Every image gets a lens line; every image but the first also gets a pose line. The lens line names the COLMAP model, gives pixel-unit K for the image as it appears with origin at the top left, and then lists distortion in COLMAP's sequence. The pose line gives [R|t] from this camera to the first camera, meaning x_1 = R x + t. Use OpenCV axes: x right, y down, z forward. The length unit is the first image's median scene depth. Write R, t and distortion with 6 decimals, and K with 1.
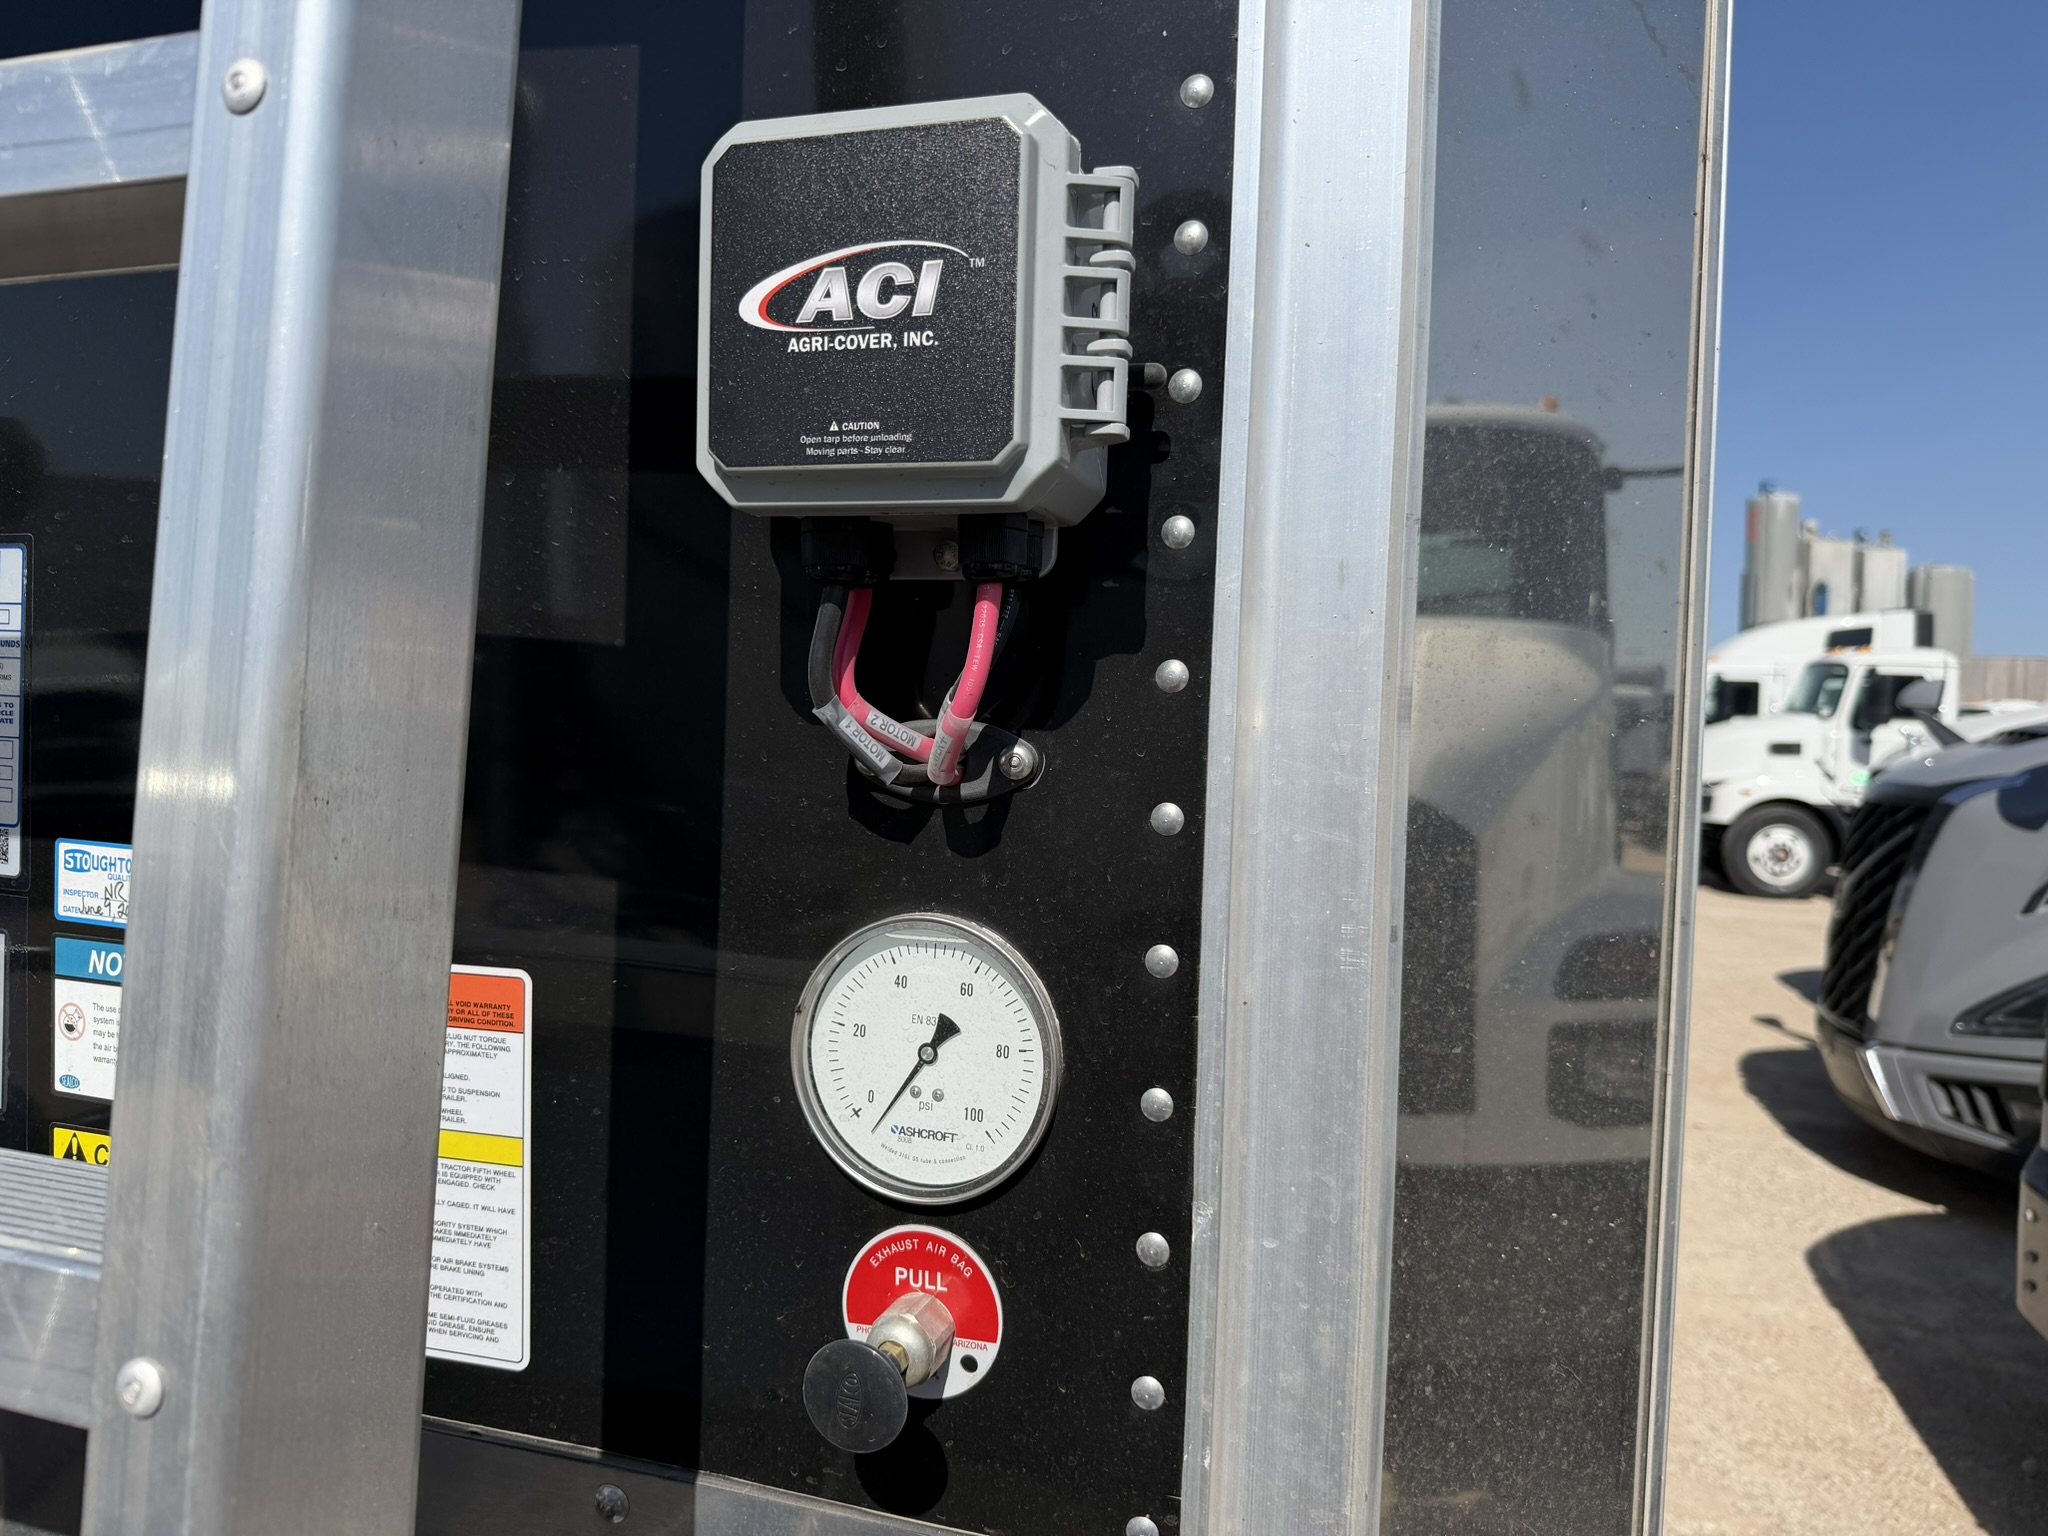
lens RADIAL K [[1442.2, 0, 1034.9], [0, 1442.2, 771.3], [0, 0, 1]] dist [0.040421, -0.058148]
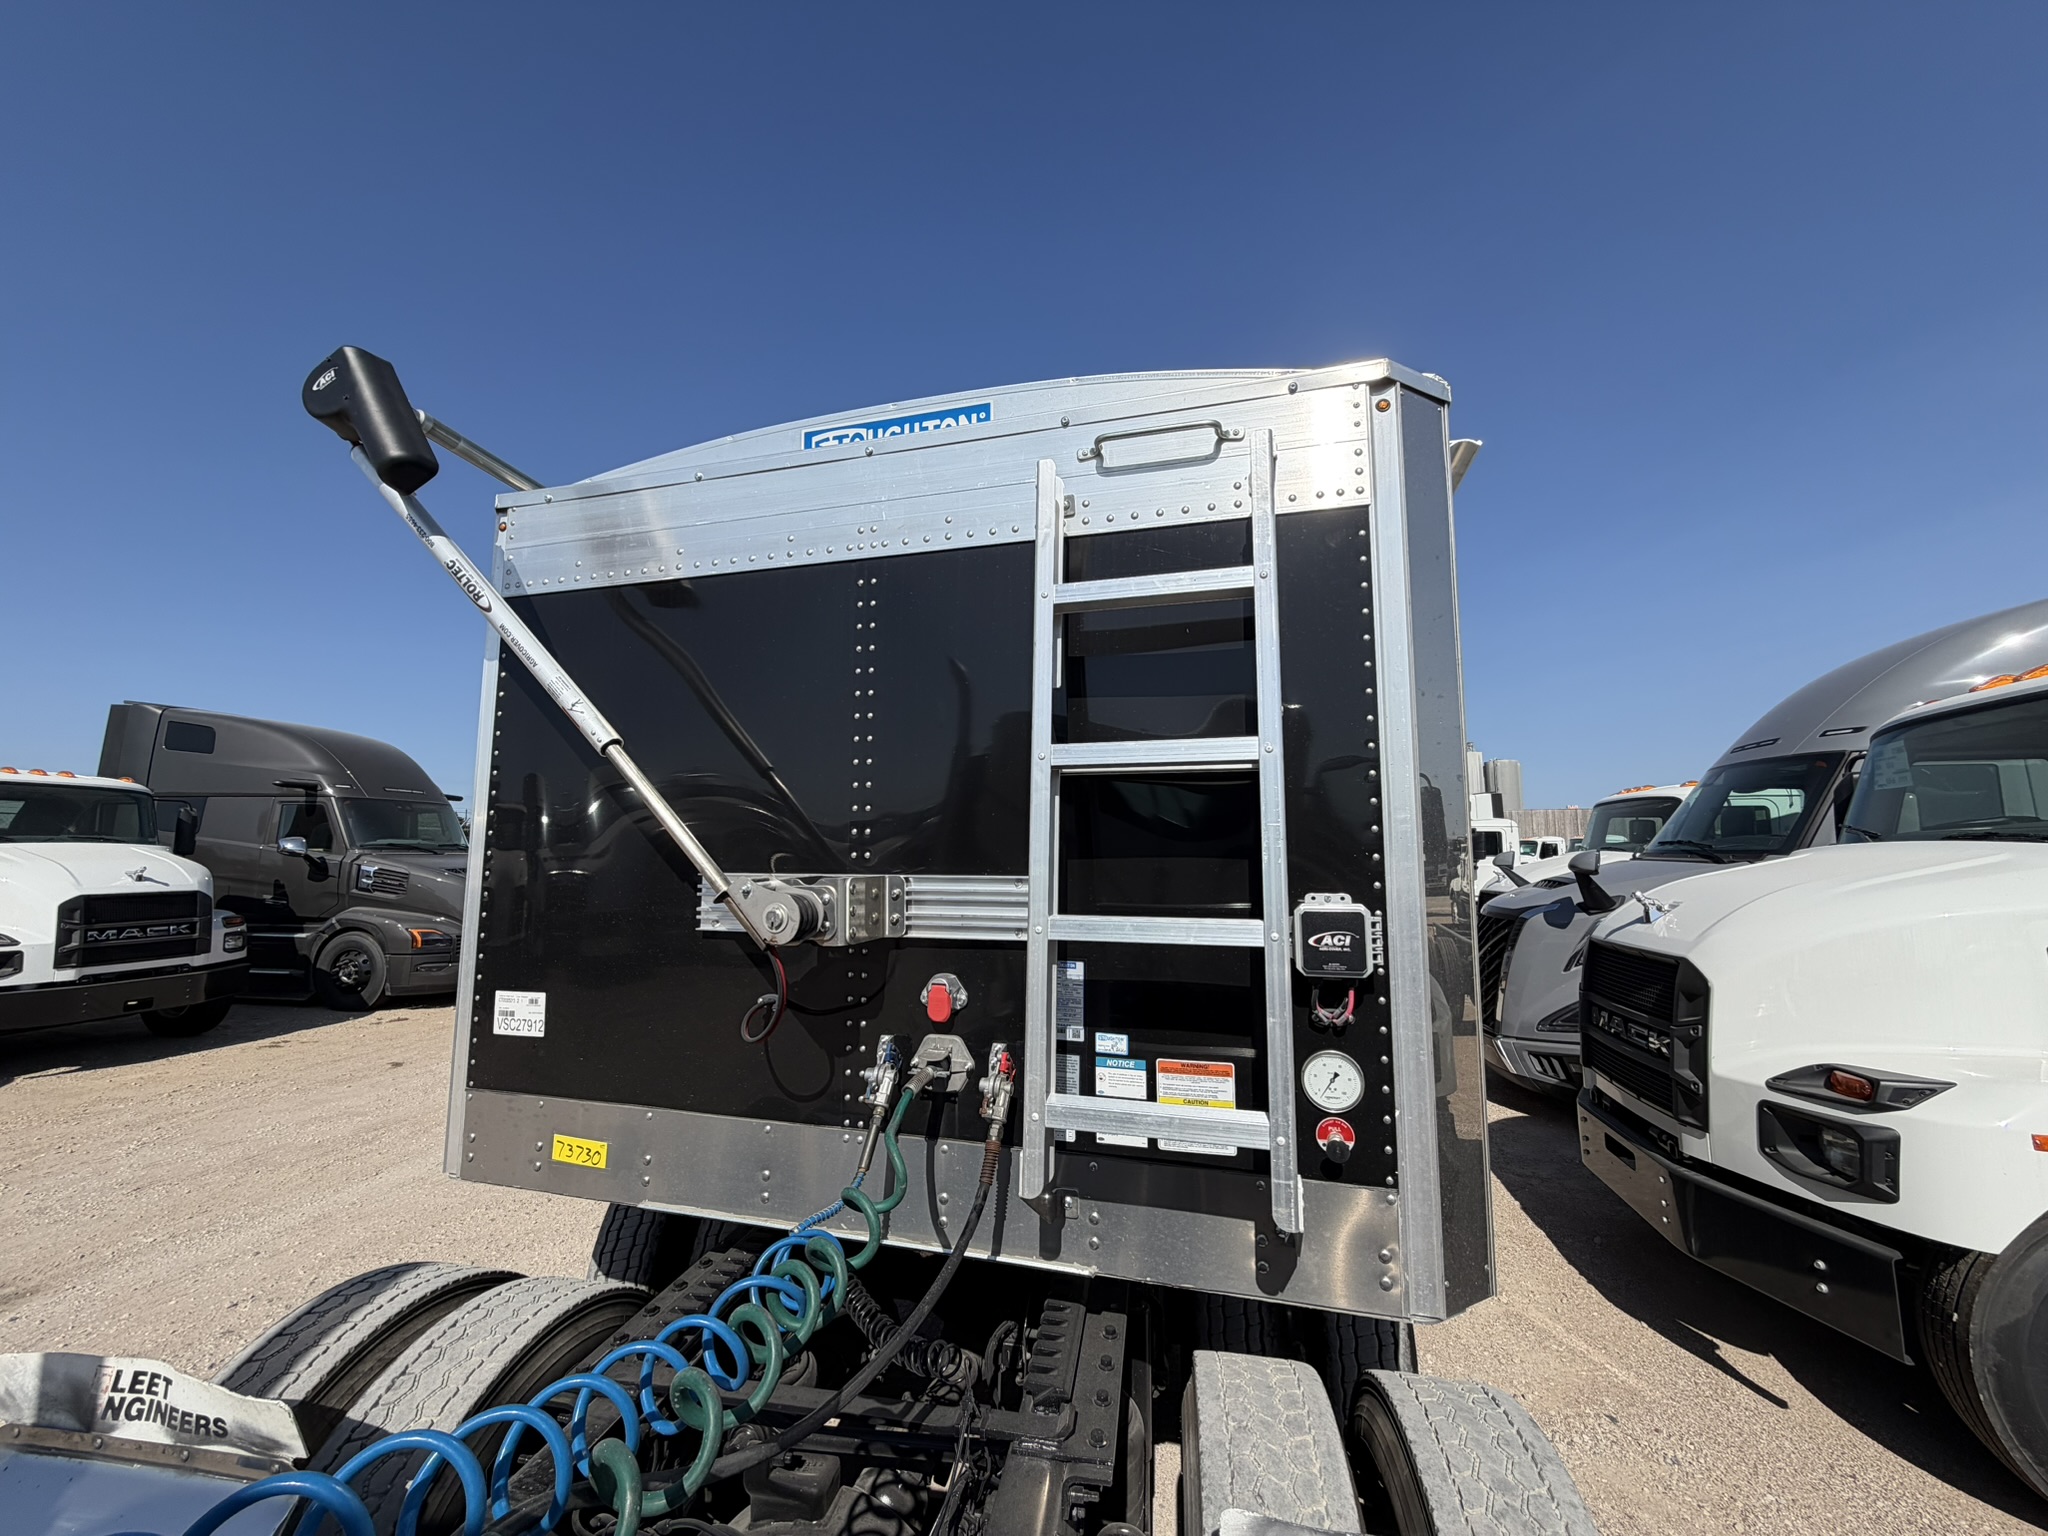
lens RADIAL K [[819.2, 0, 1021.9], [0, 819.2, 769.3], [0, 0, 1]] dist [-0.000516, 0.000018]
pose [[0.999321, -0.027258, 0.024793, -1.201076], [0.030390, 0.990205, -0.136276, -0.511424], [-0.020835, 0.136937, 0.990361, -1.904167]]
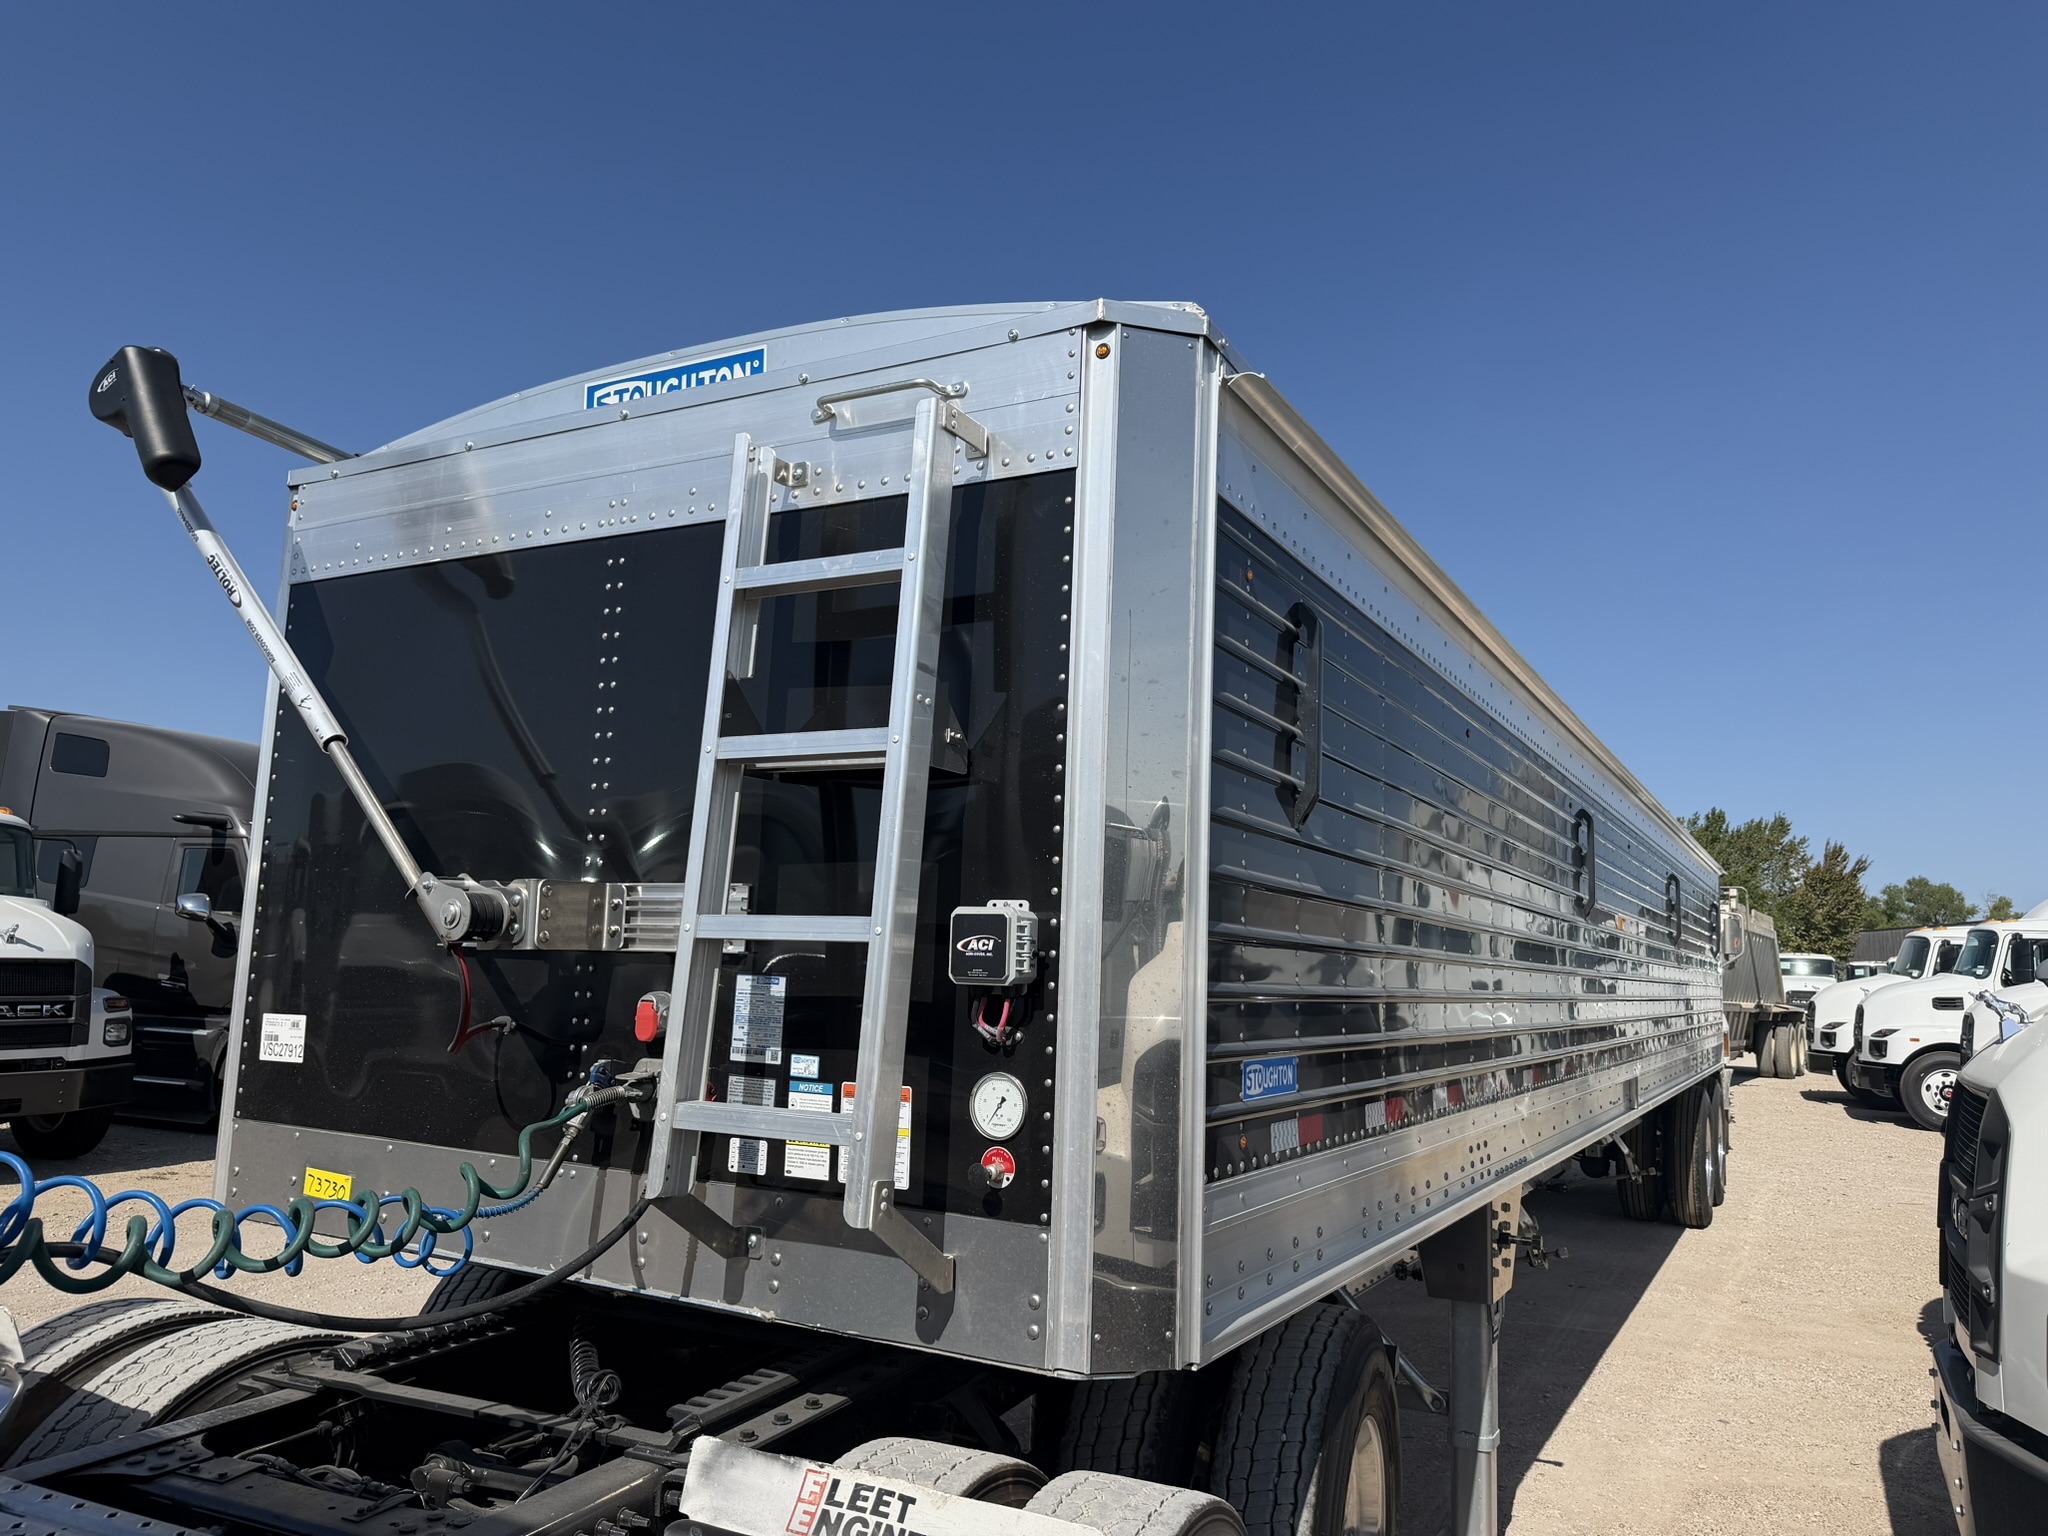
lens RADIAL K [[1442.2, 0, 1049.4], [0, 1442.2, 760.1], [0, 0, 1]] dist [0.040421, -0.058148]
pose [[0.981296, -0.029342, -0.190255, 0.976435], [-0.004381, 0.984656, -0.174454, -0.071339], [0.192455, 0.172025, 0.966110, -3.504851]]
